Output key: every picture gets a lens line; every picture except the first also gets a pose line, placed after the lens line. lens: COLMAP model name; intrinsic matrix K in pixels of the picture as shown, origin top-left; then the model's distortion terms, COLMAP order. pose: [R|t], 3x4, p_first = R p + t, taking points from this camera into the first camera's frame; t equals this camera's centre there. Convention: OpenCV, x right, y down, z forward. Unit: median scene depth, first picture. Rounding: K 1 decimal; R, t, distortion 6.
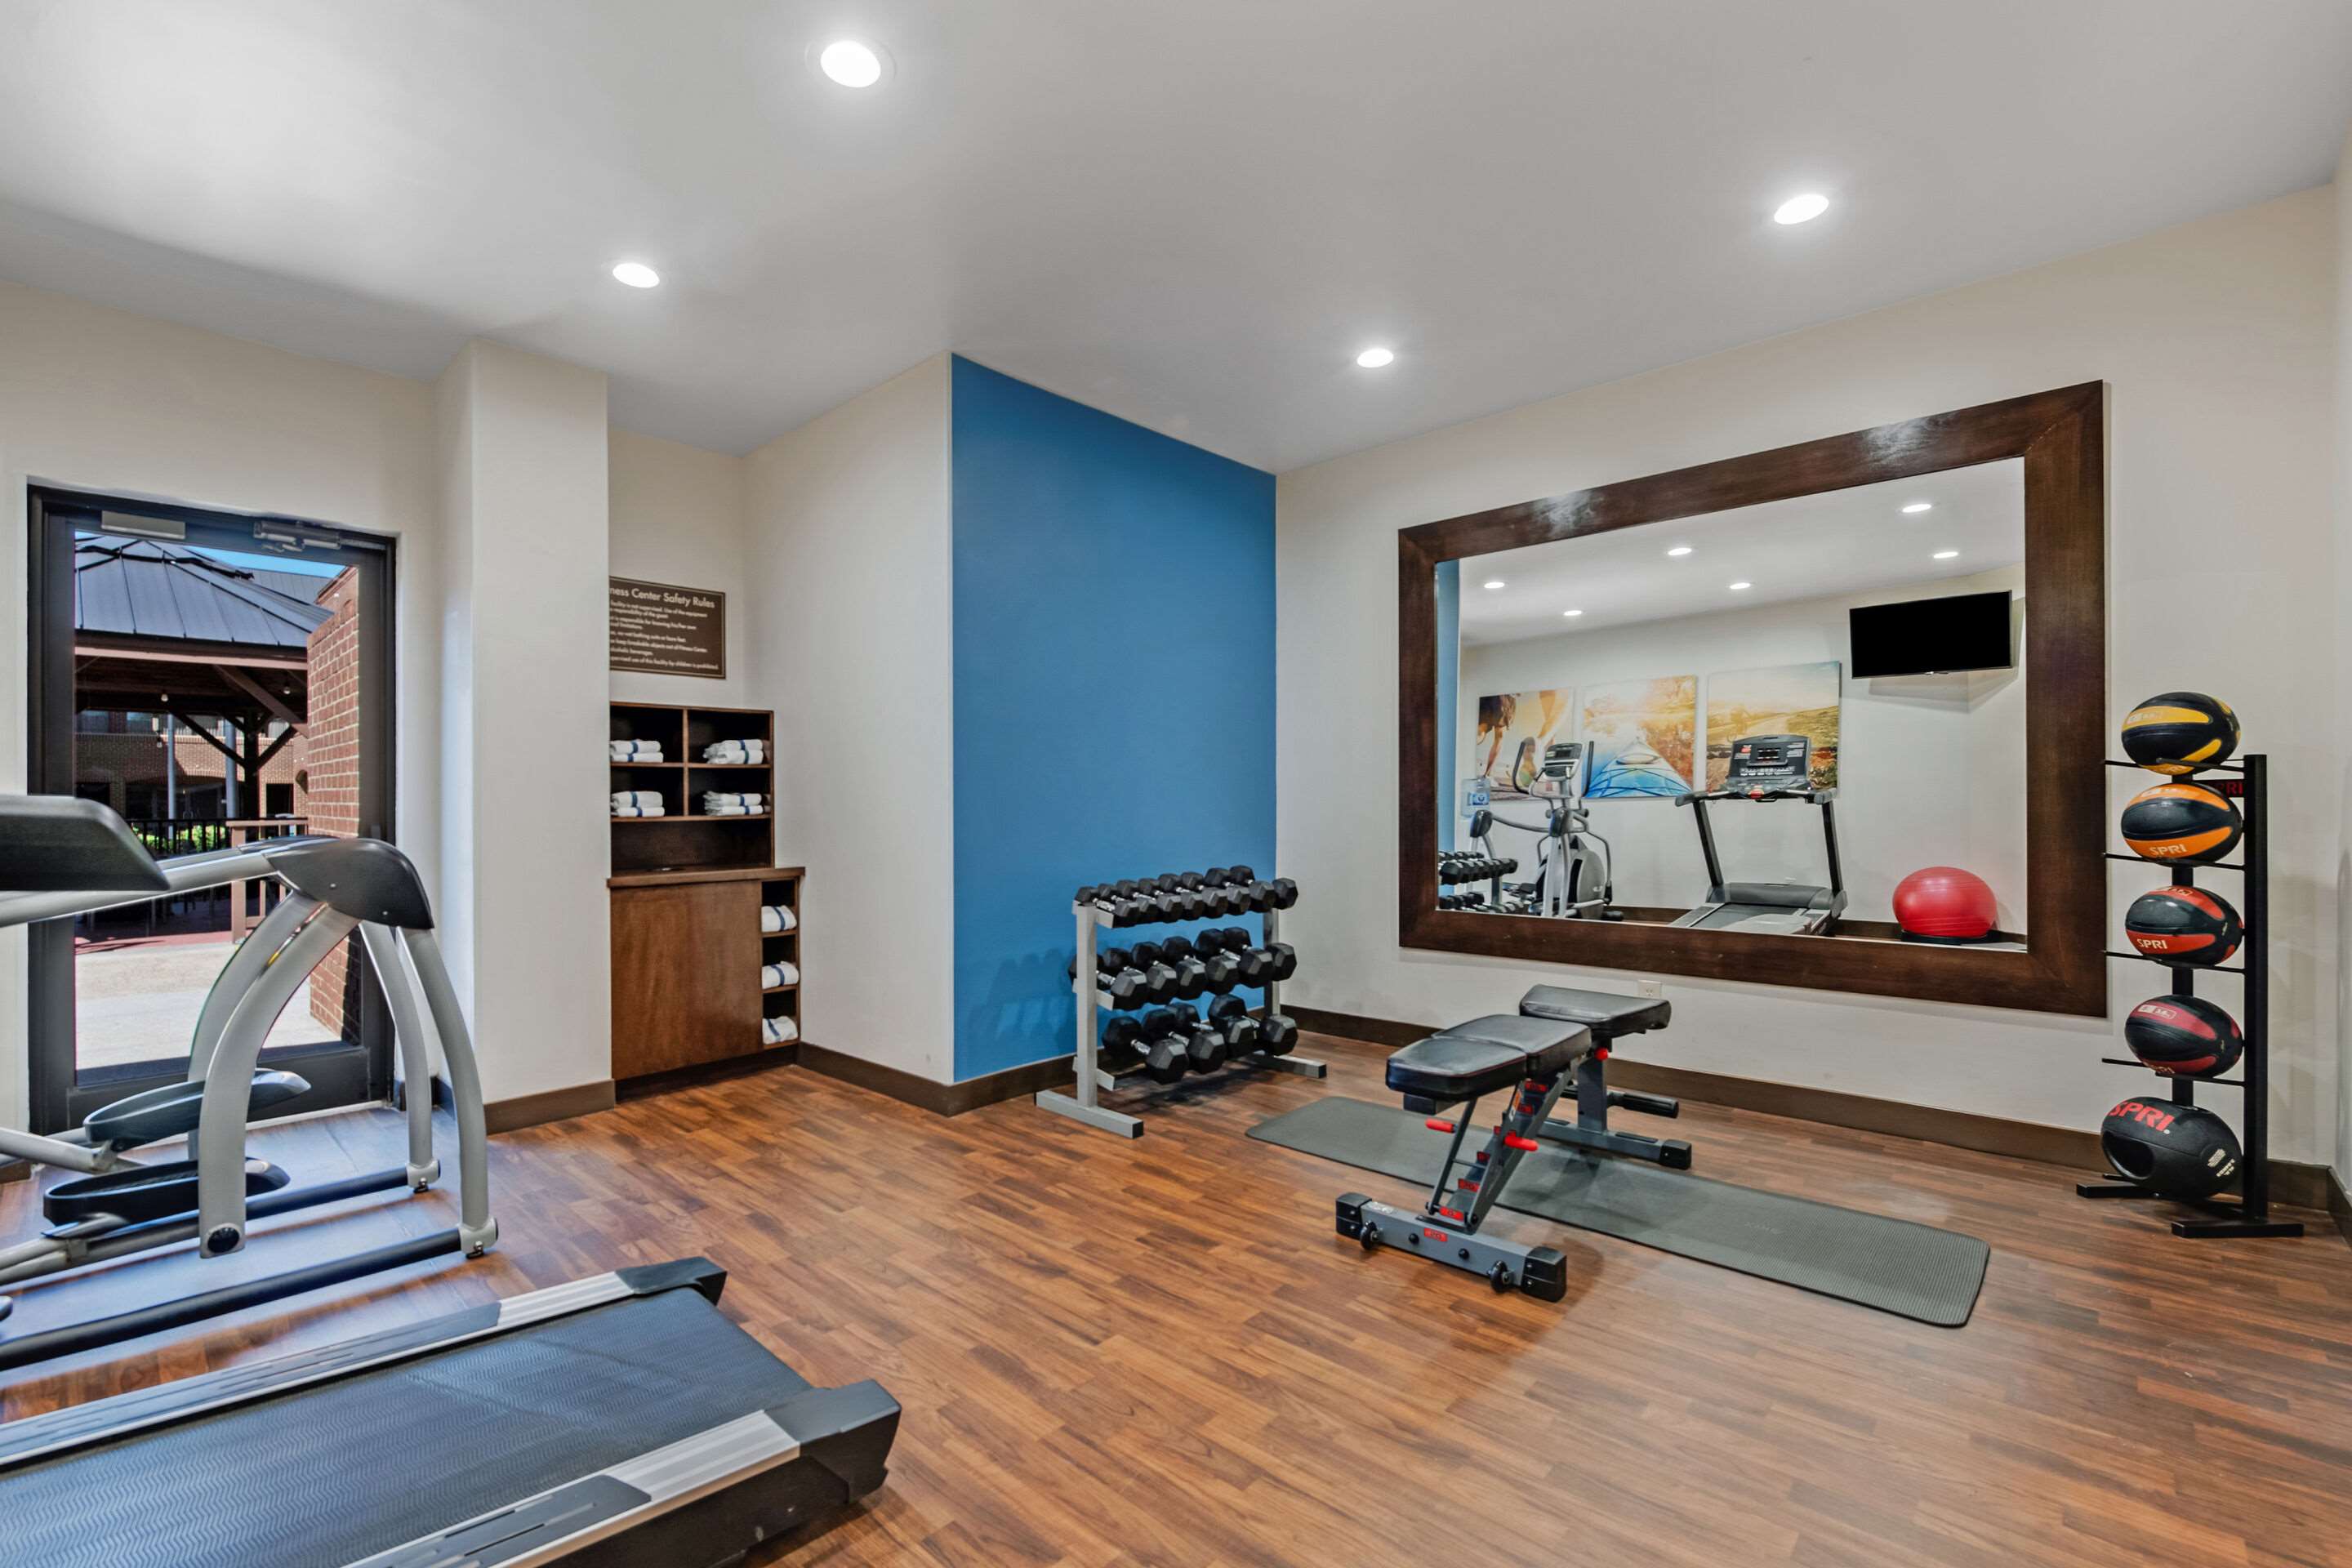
lens RADIAL K [[998.2, 0, 1176.0], [0, 998.2, 784.0], [0, 0, 1]] dist [-0.000118, 0.000006]
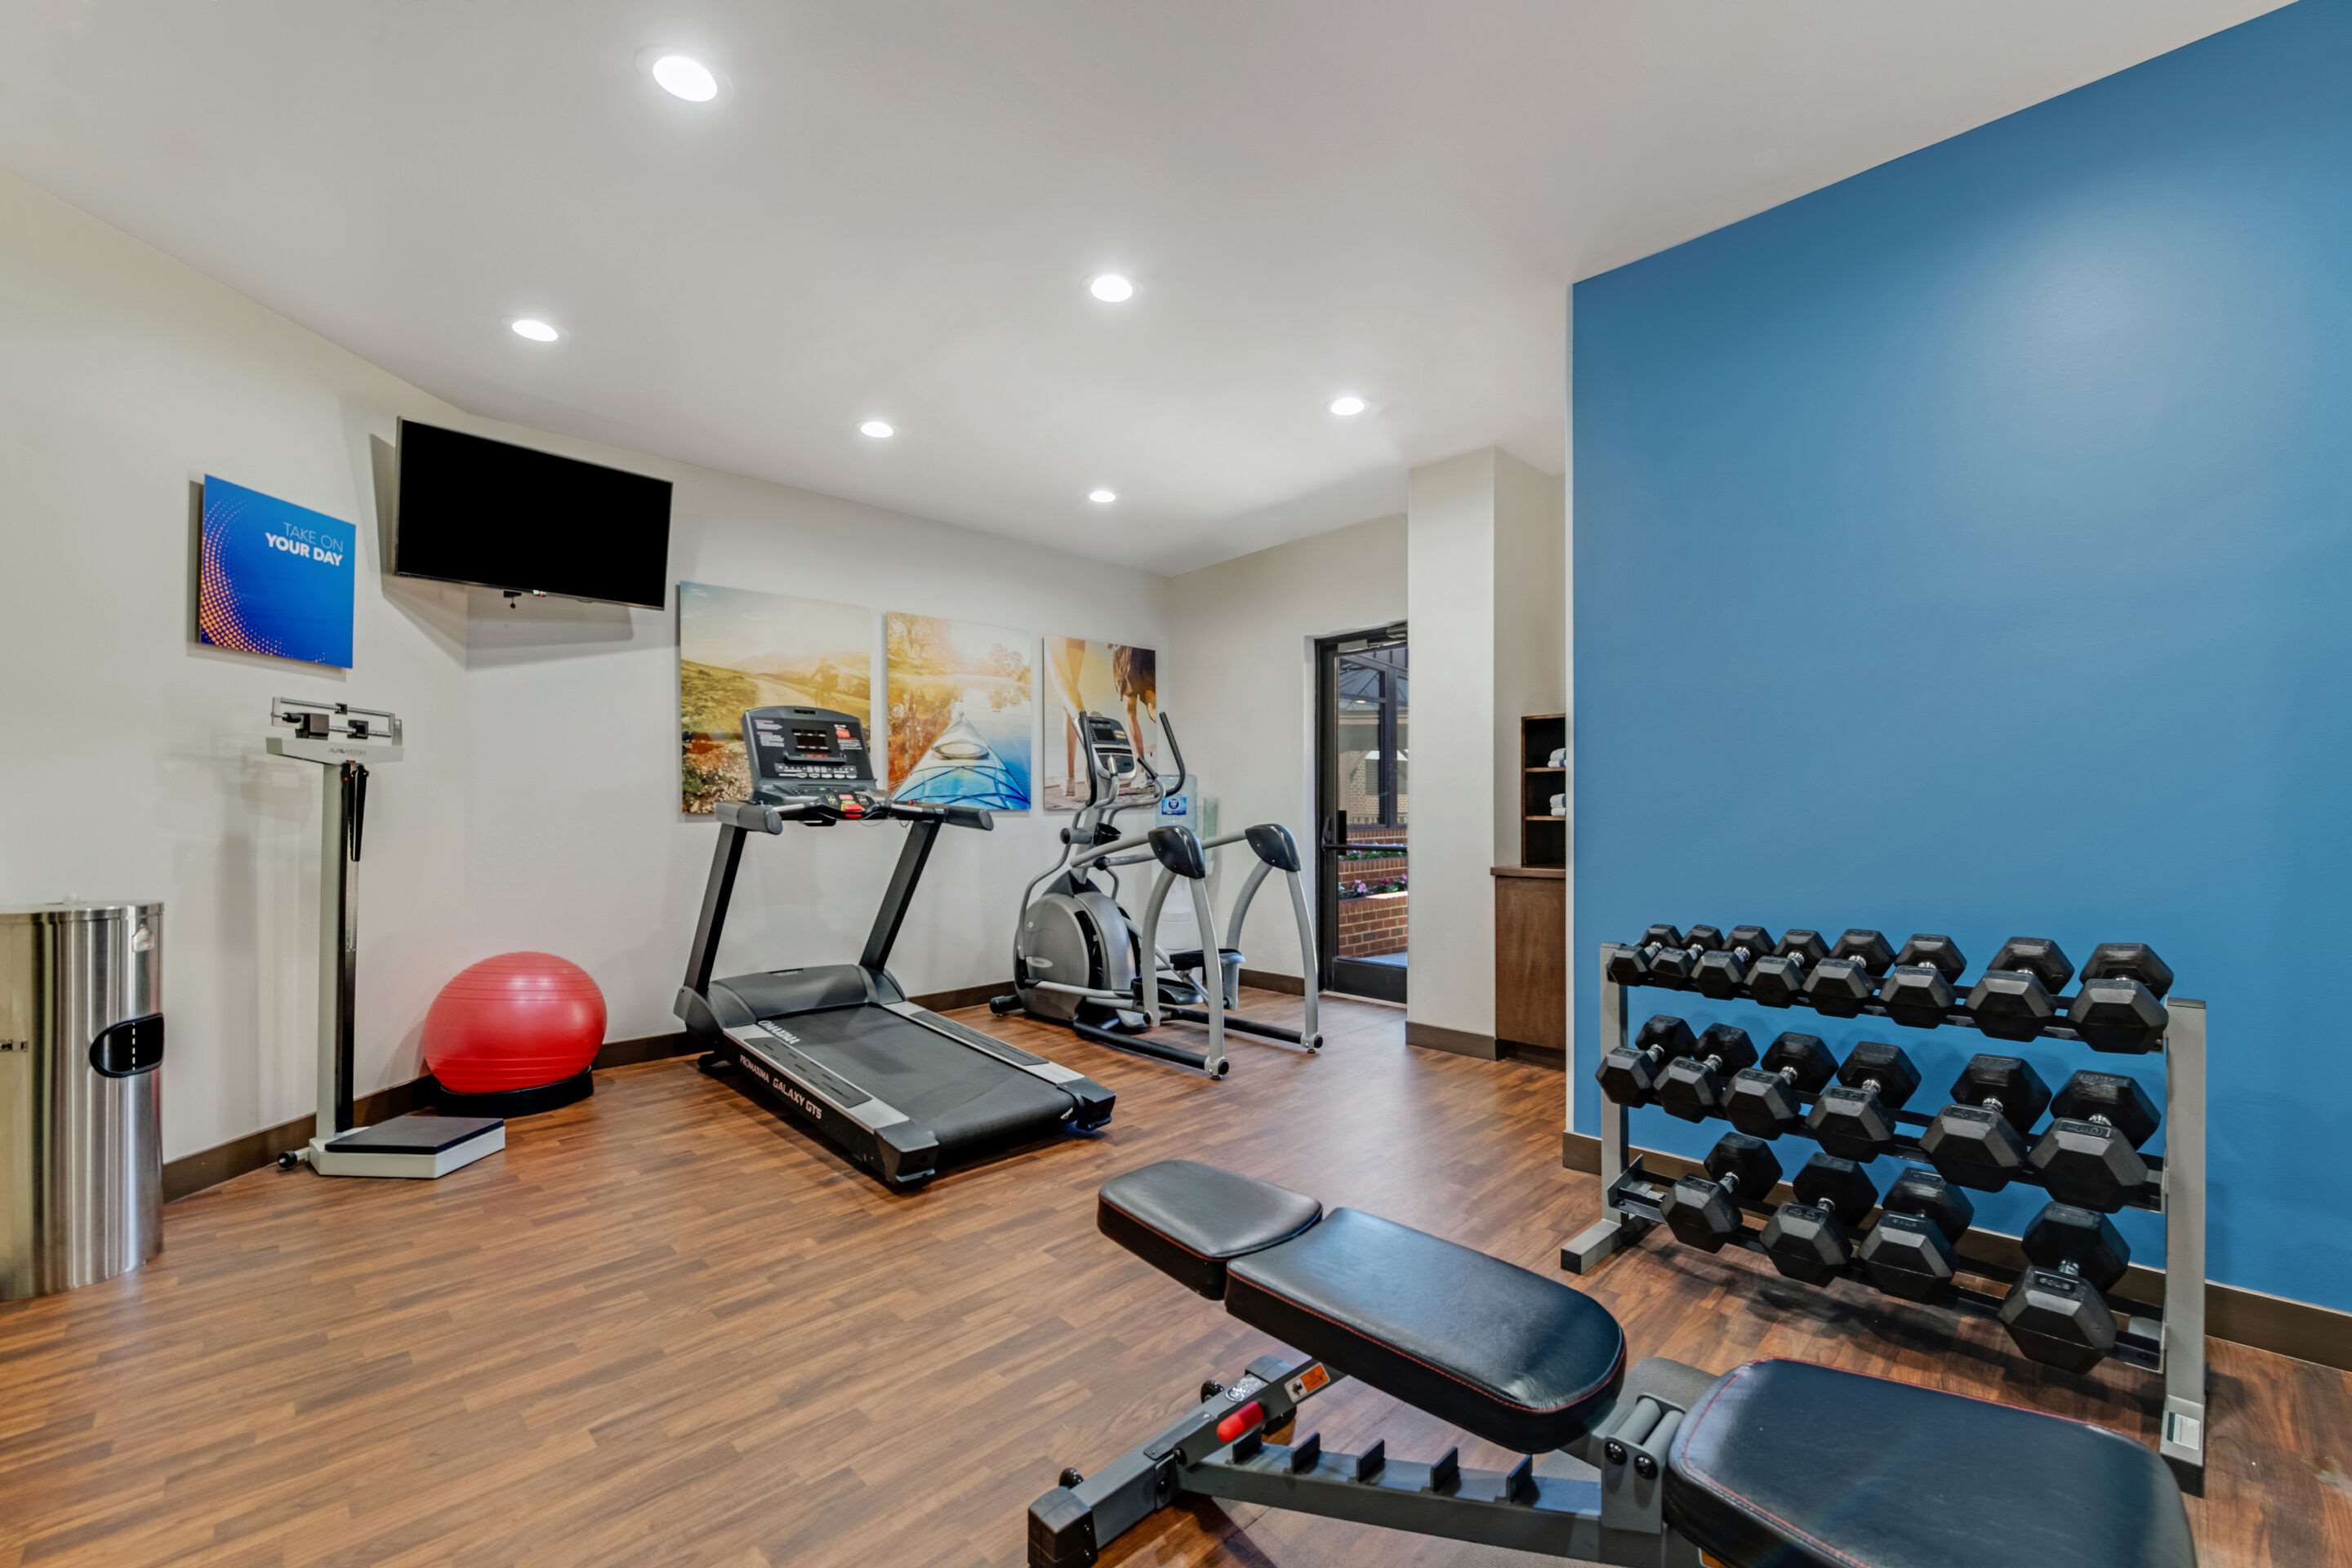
lens RADIAL K [[977.5, 0, 1176.0], [0, 977.5, 784.0], [0, 0, 1]] dist [-0.001285, -0.000060]
pose [[-0.063906, -0.019017, -0.997775, 0.629428], [0.025826, 0.999452, -0.020703, 0.009046], [0.997622, -0.027092, -0.063380, 0.703688]]
